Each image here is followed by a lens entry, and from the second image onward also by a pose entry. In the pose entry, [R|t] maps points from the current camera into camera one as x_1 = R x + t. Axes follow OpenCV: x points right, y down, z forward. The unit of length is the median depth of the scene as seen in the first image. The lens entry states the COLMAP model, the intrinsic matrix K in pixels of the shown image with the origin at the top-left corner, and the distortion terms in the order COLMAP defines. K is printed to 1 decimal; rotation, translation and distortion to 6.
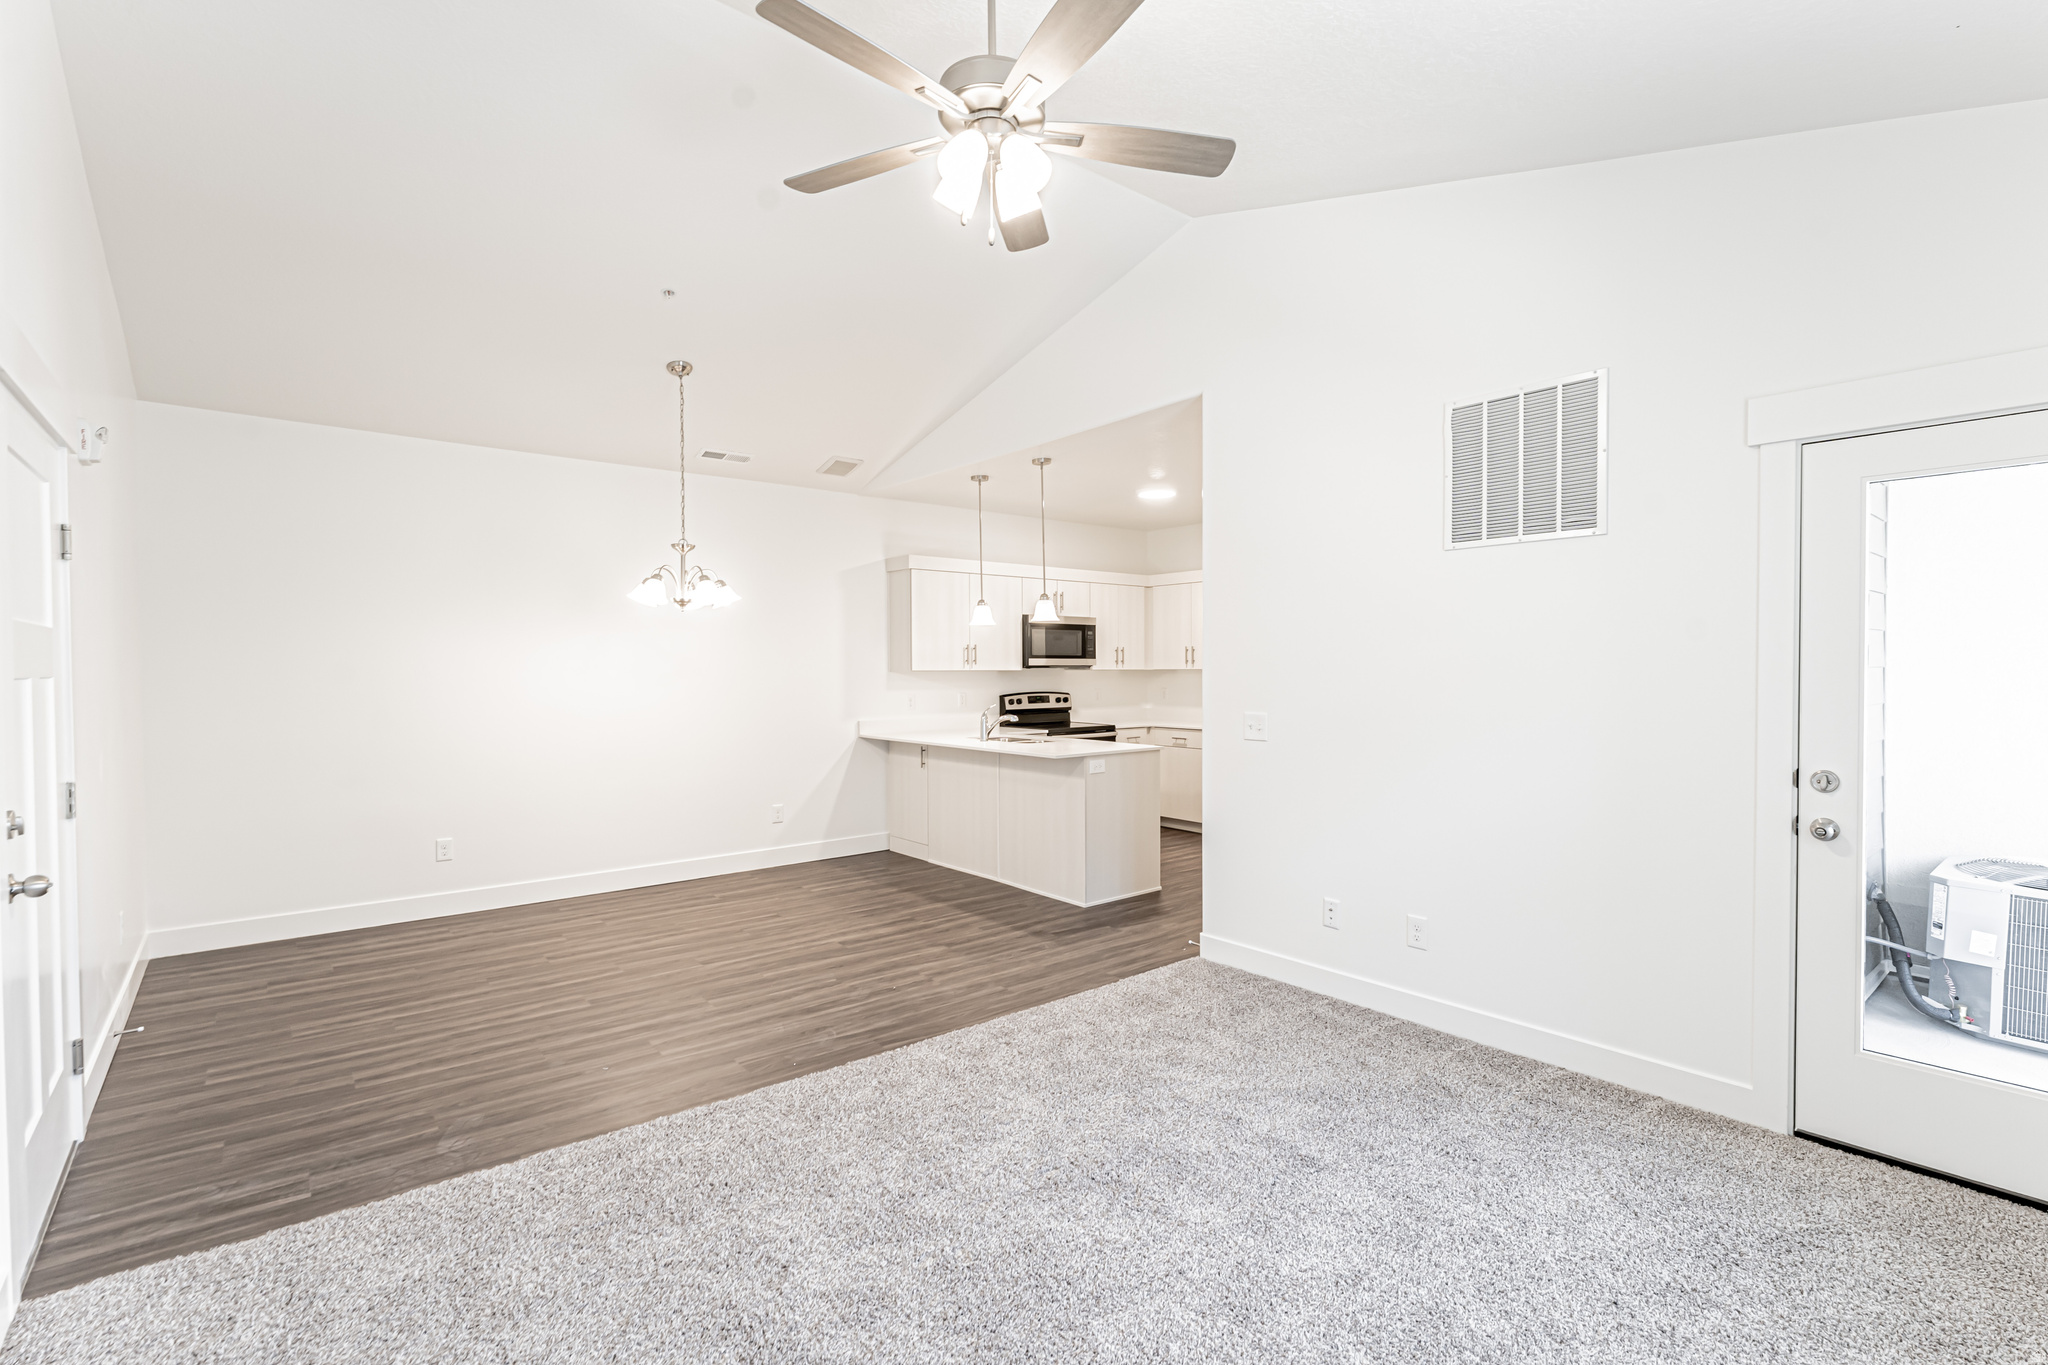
lens RADIAL K [[935.5, 0, 1014.7], [0, 935.5, 684.1], [0, 0, 1]] dist [0.003179, 0.000176]
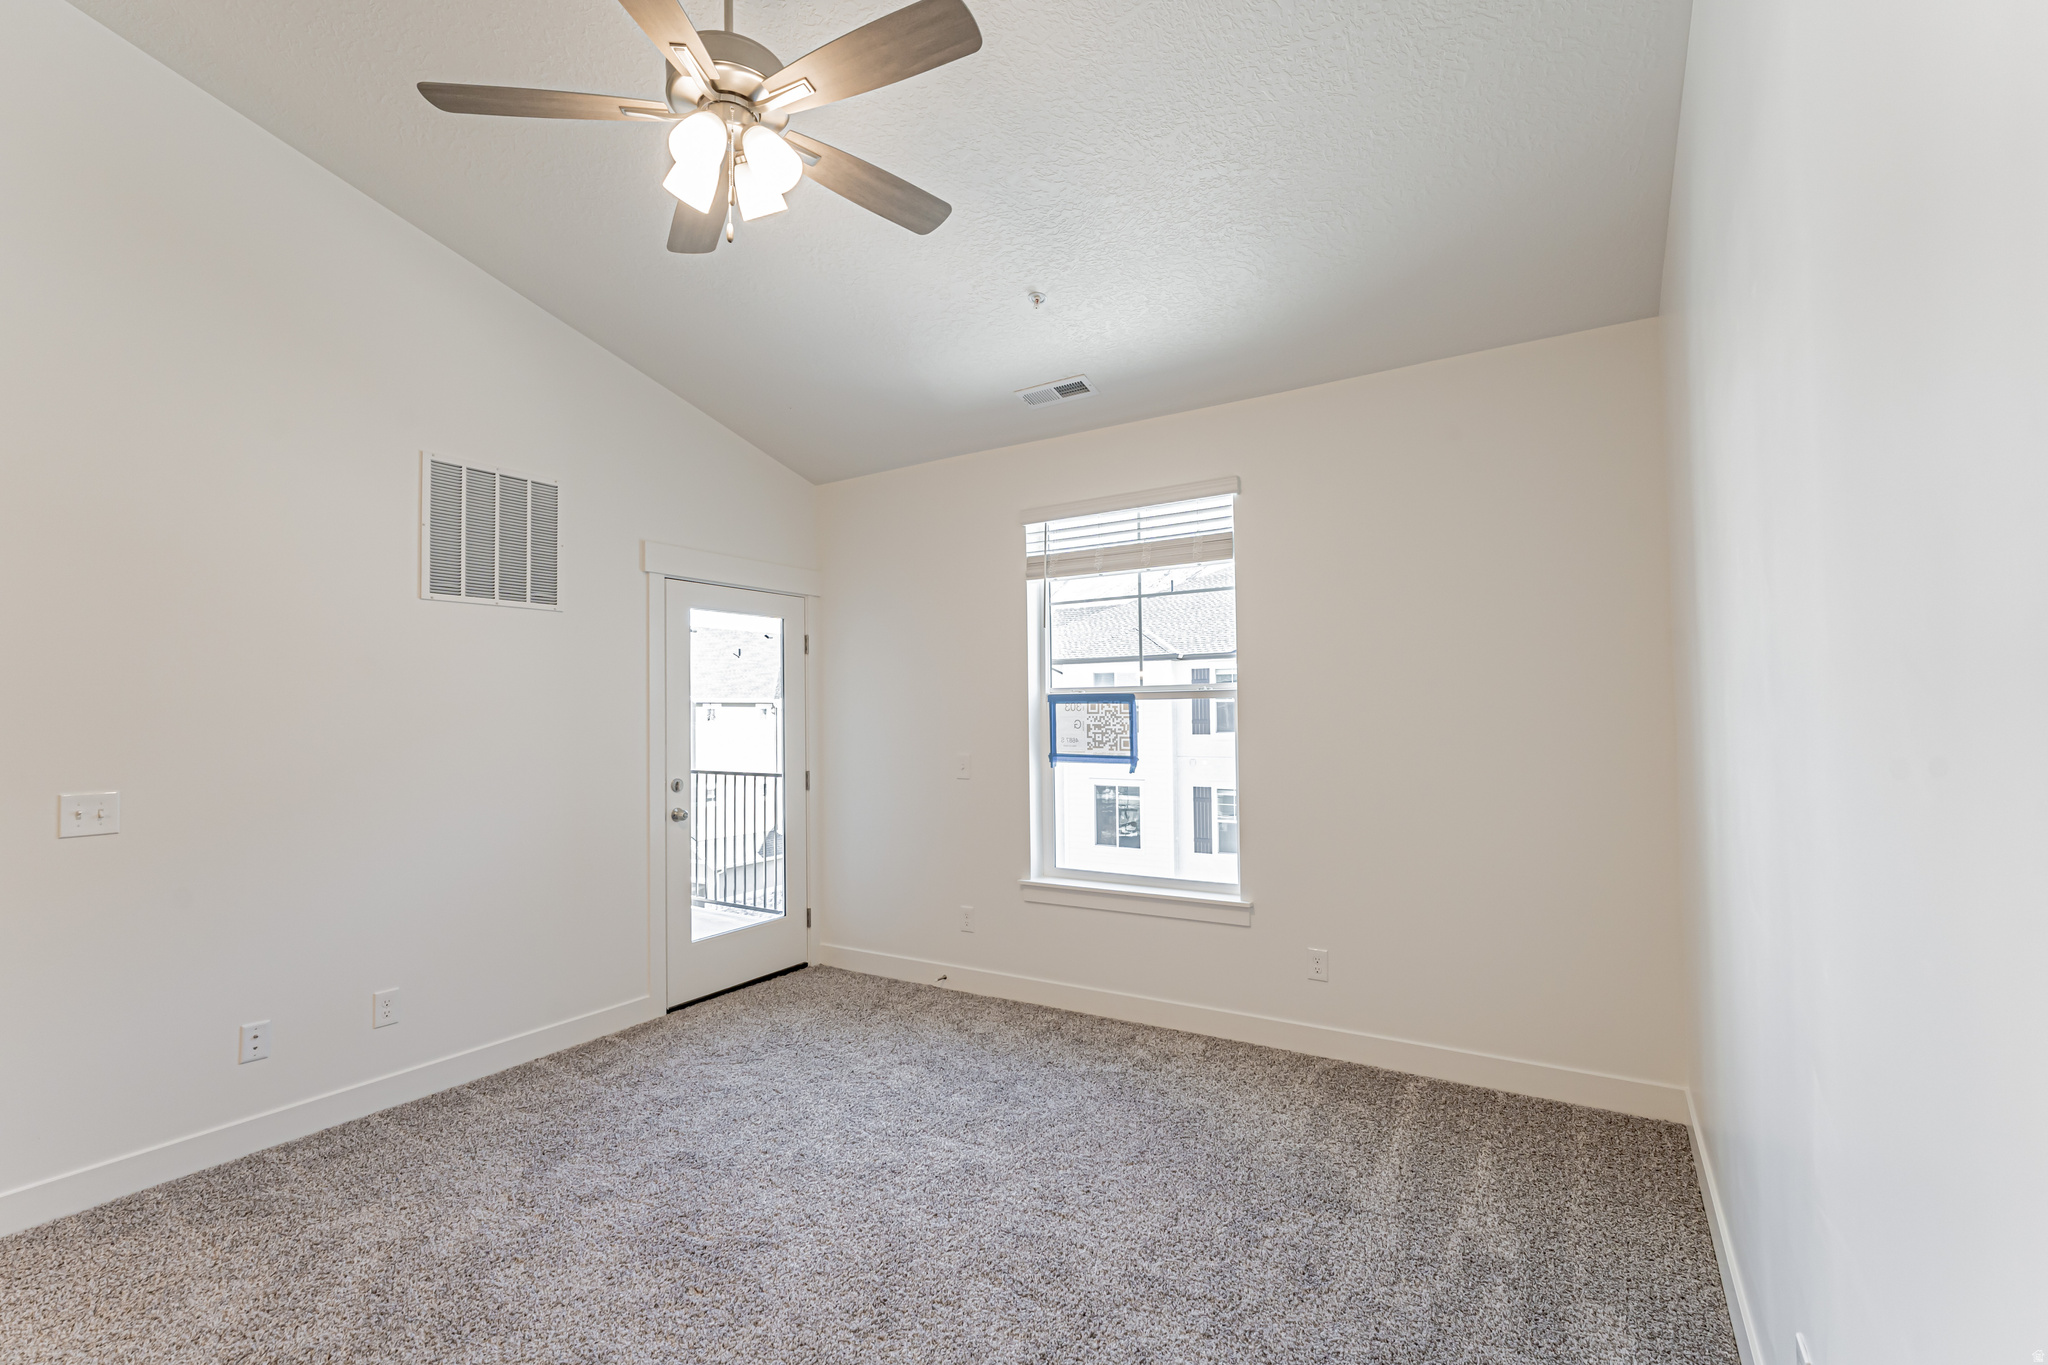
lens RADIAL K [[935.5, 0, 1014.7], [0, 935.5, 684.1], [0, 0, 1]] dist [0.003179, 0.000176]
pose [[-0.320190, 0.033212, 0.946771, -0.611252], [0.027941, 0.999282, -0.025605, -0.010352], [-0.946941, 0.018256, -0.320888, 0.668306]]
